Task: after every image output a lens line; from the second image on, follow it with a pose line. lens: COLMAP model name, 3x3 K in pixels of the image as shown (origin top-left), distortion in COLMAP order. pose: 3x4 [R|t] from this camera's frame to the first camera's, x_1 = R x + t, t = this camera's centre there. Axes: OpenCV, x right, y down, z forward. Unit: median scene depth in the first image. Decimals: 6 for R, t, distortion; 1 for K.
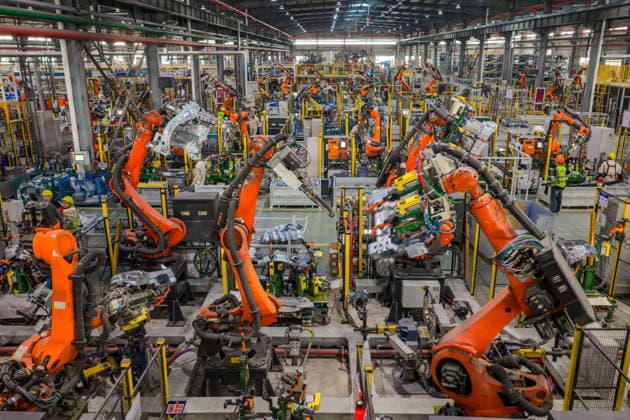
lens RADIAL K [[527.5, 0, 314.9], [0, 527.5, 216.6], [0, 0, 1]] dist [0.004739, -0.004527]
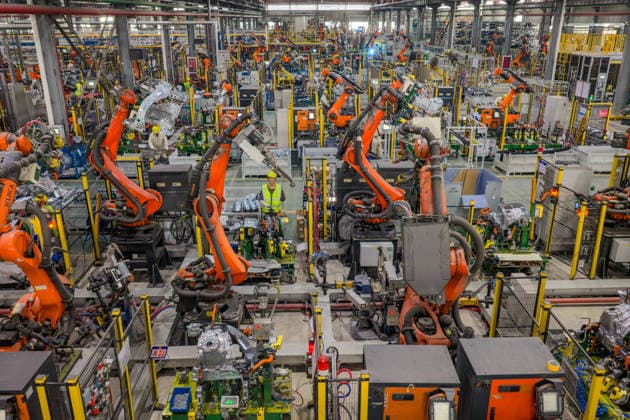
lens RADIAL K [[527.5, 0, 314.9], [0, 527.5, 216.6], [0, 0, 1]] dist [0.004739, -0.004527]
pose [[0.998910, -0.017218, 0.043387, 0.018058], [0.014563, 0.998044, 0.060789, -0.001909], [-0.044348, -0.060091, 0.997207, -0.082546]]
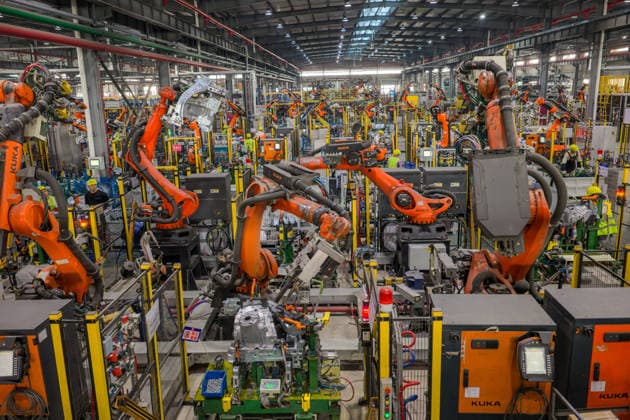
lens RADIAL K [[527.5, 0, 314.9], [0, 527.5, 216.6], [0, 0, 1]] dist [0.004739, -0.004527]
pose [[0.999577, -0.022756, -0.018102, 0.002249], [0.021591, 0.997832, -0.062164, 0.101821], [0.019477, 0.061747, 0.997902, -0.026016]]
